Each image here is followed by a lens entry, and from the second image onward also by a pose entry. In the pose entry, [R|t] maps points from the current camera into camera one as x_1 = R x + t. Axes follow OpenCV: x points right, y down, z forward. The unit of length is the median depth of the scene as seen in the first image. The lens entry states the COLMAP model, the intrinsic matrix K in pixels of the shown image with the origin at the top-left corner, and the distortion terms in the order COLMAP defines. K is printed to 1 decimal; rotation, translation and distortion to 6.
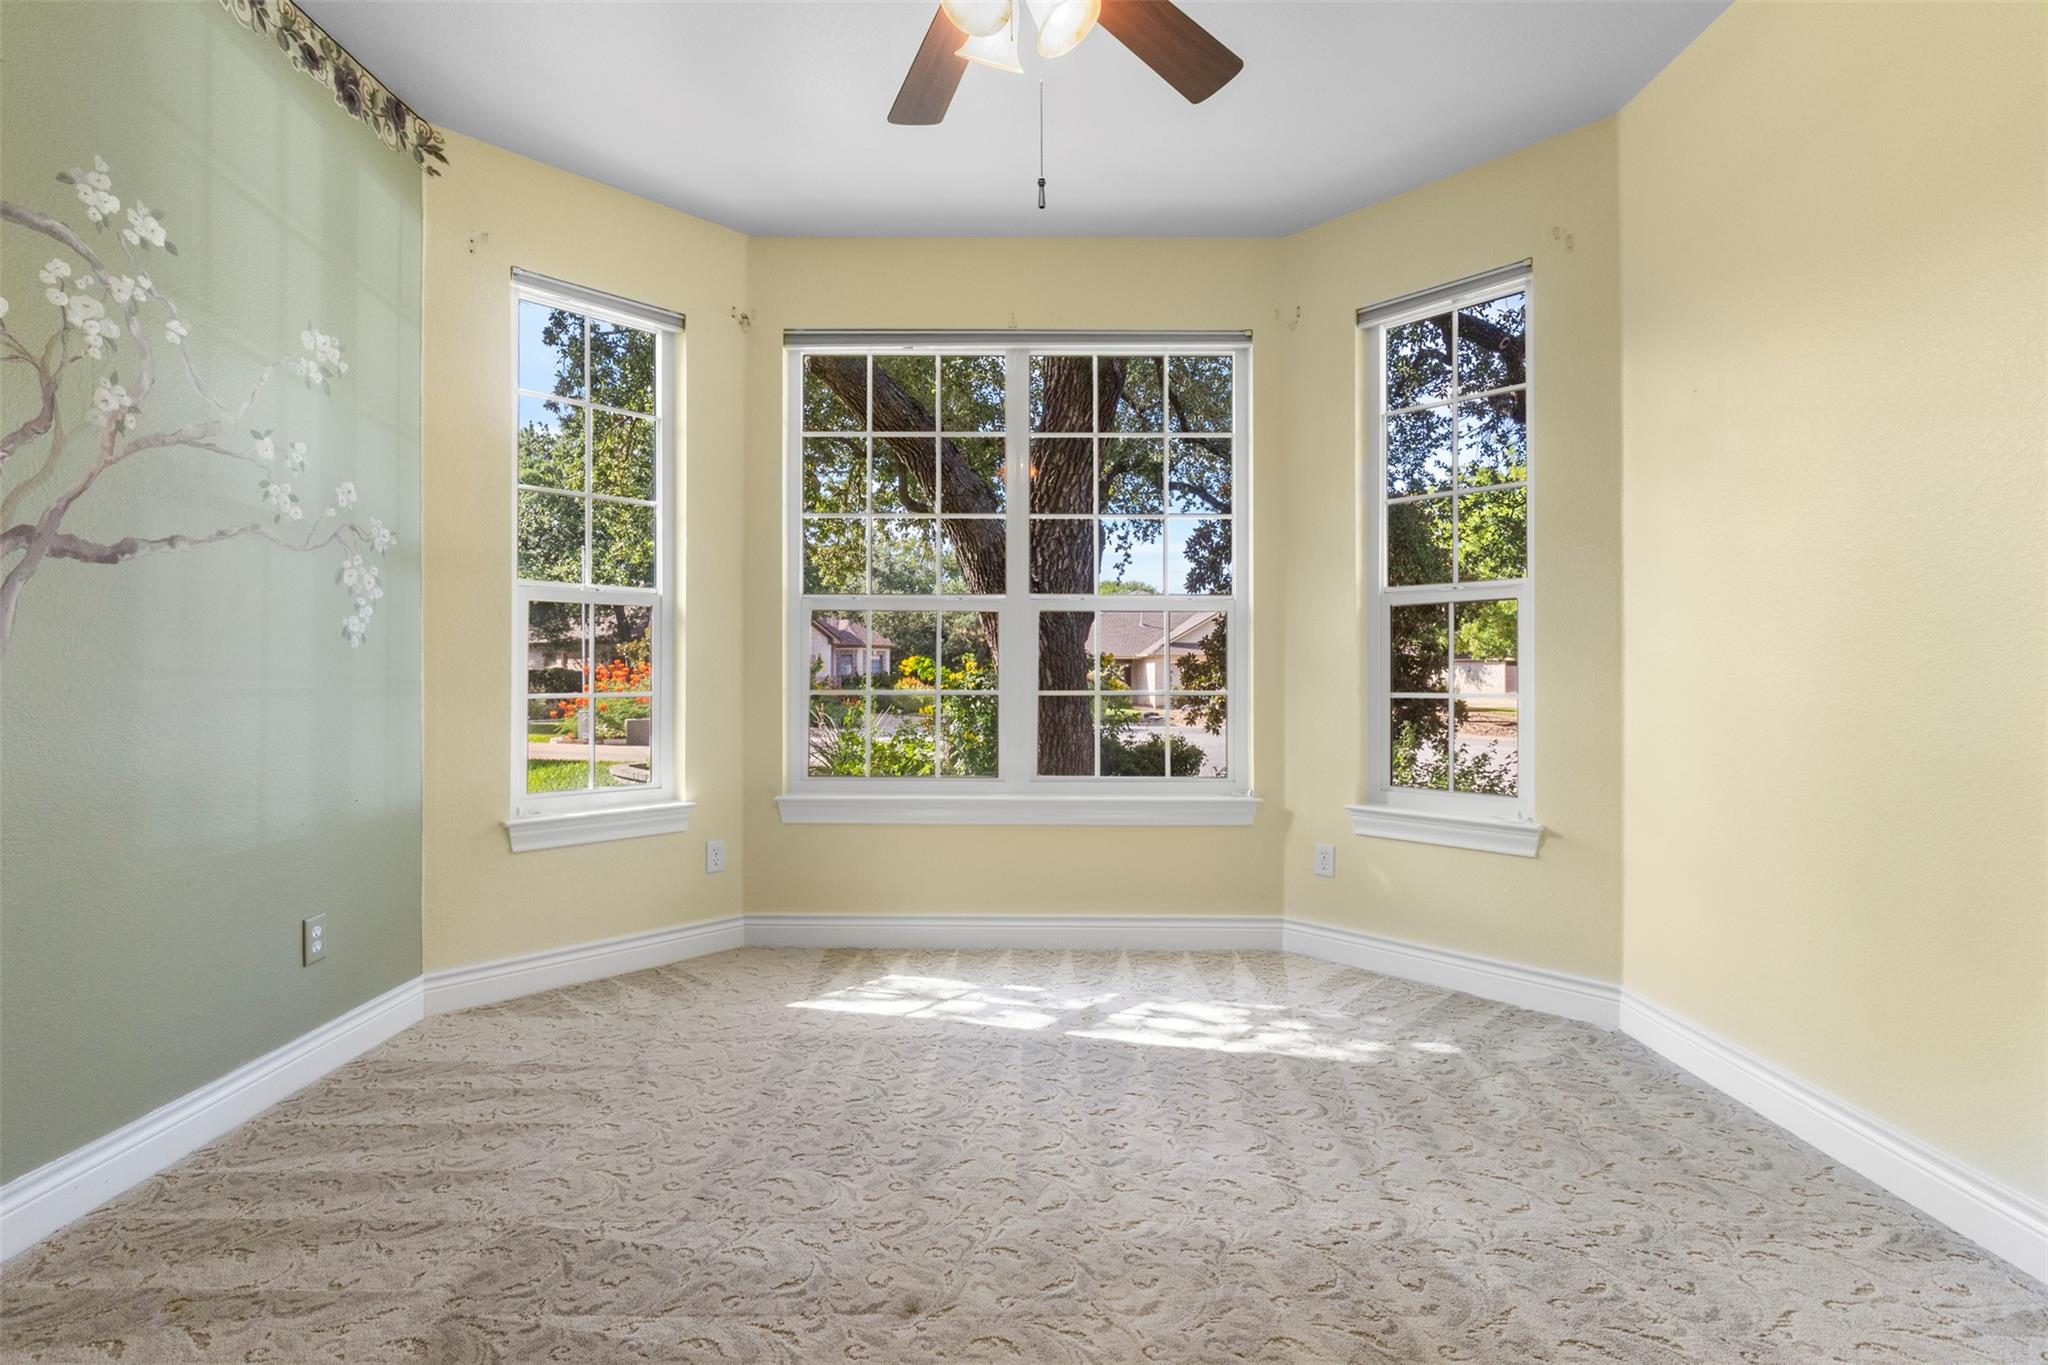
lens RADIAL K [[948.0, 0, 1022.1], [0, 948.0, 677.0], [0, 0, 1]] dist [0.001863, 0.001370]
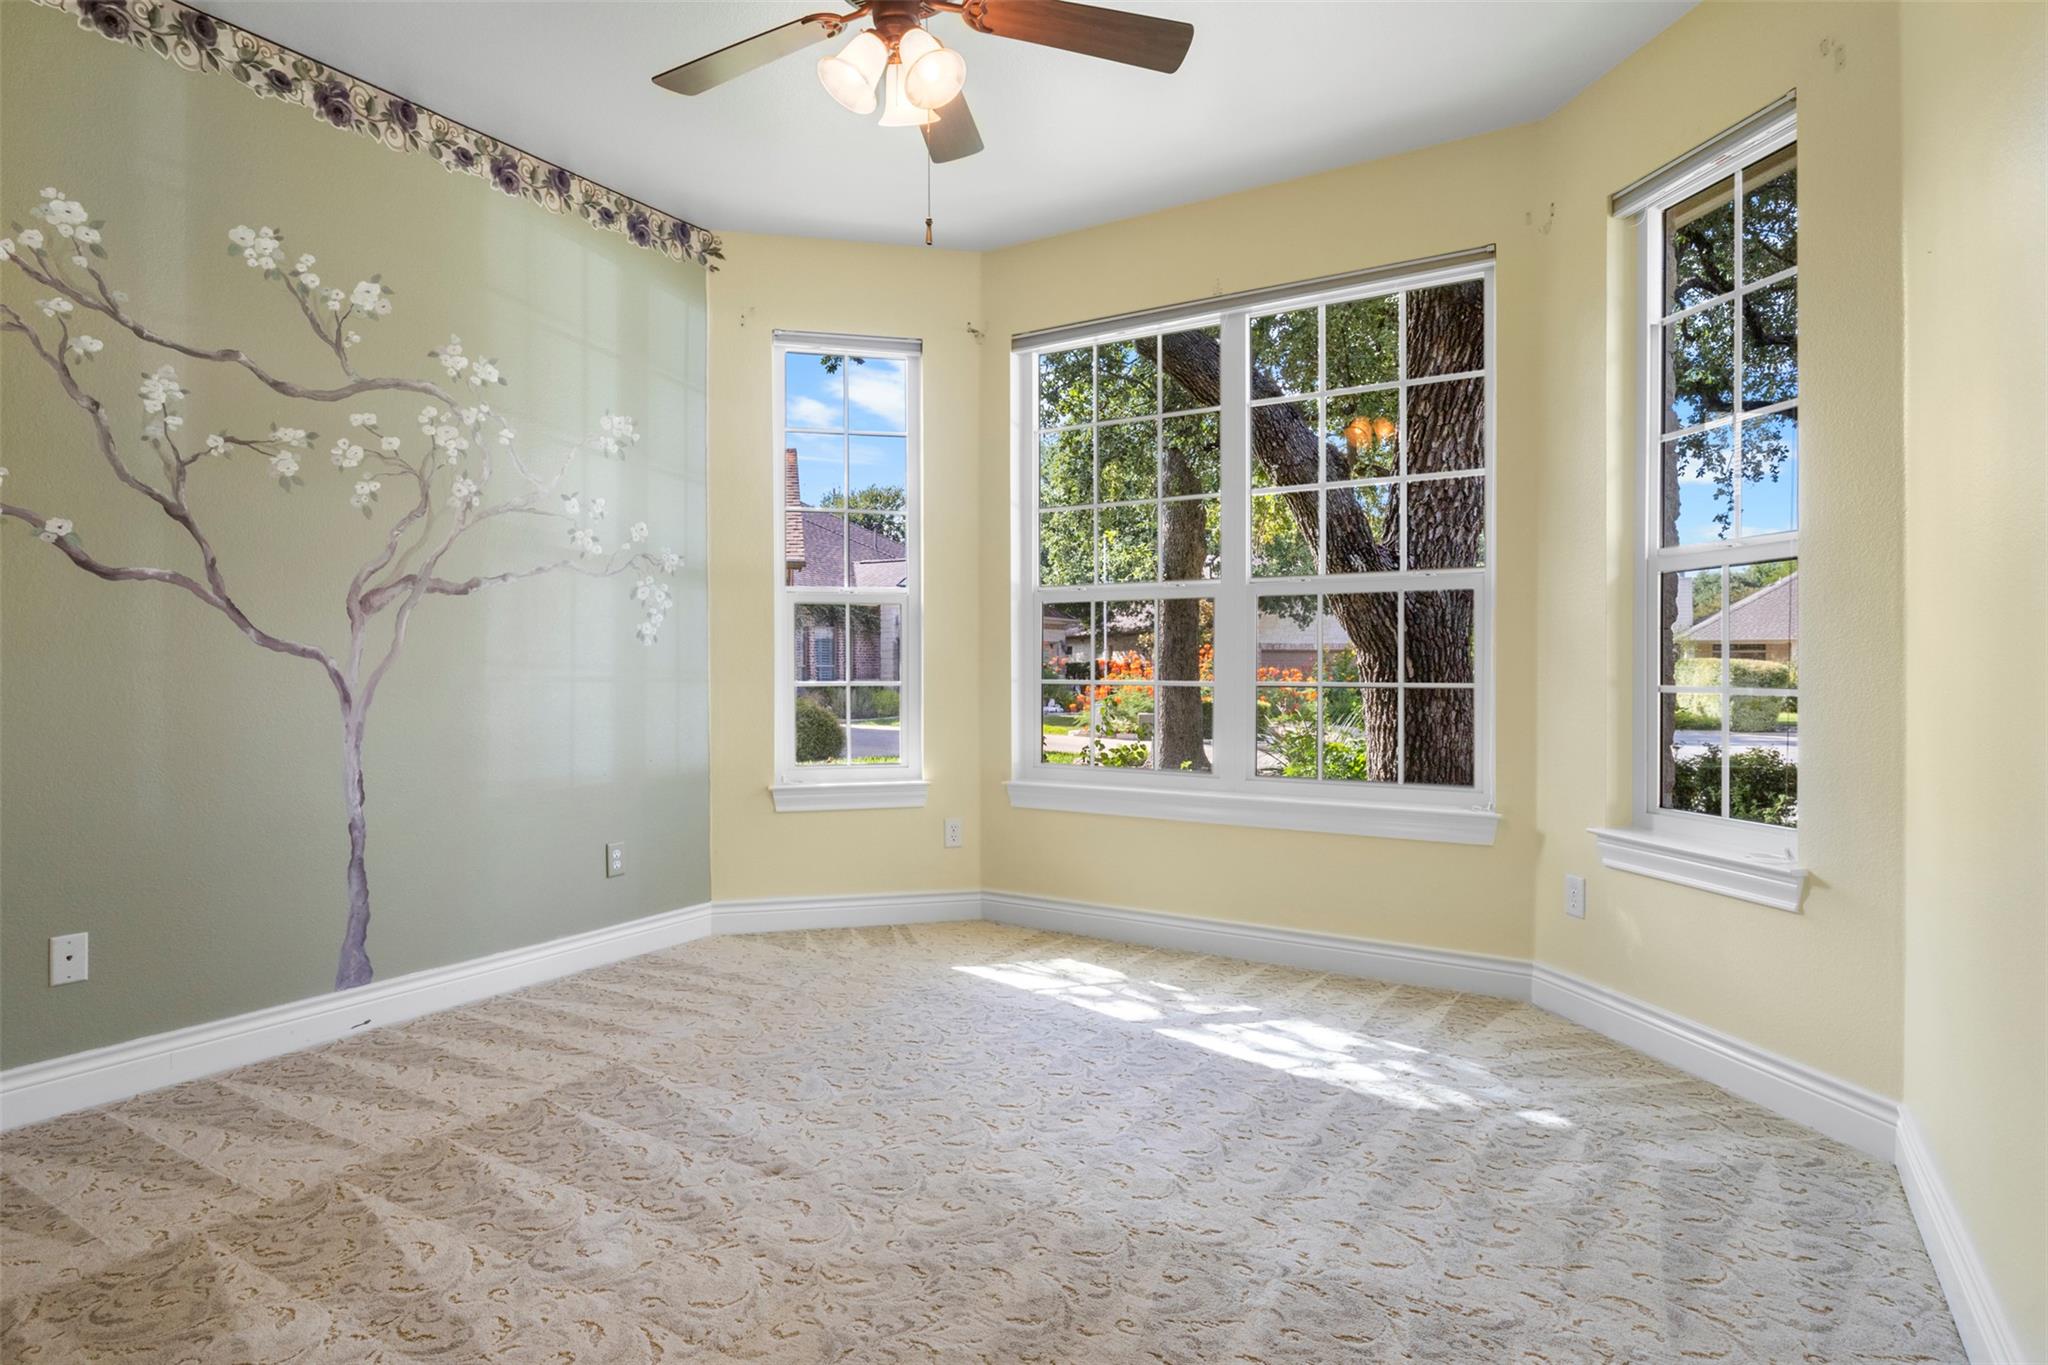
lens RADIAL K [[1083.8, 0, 1019.1], [0, 1083.8, 681.6], [0, 0, 1]] dist [-0.001287, 0.001239]
pose [[0.852043, 0.004161, -0.523455, 0.529653], [0.001501, 0.999945, 0.010391, 0.003952], [0.523470, -0.009639, 0.851990, -0.024458]]
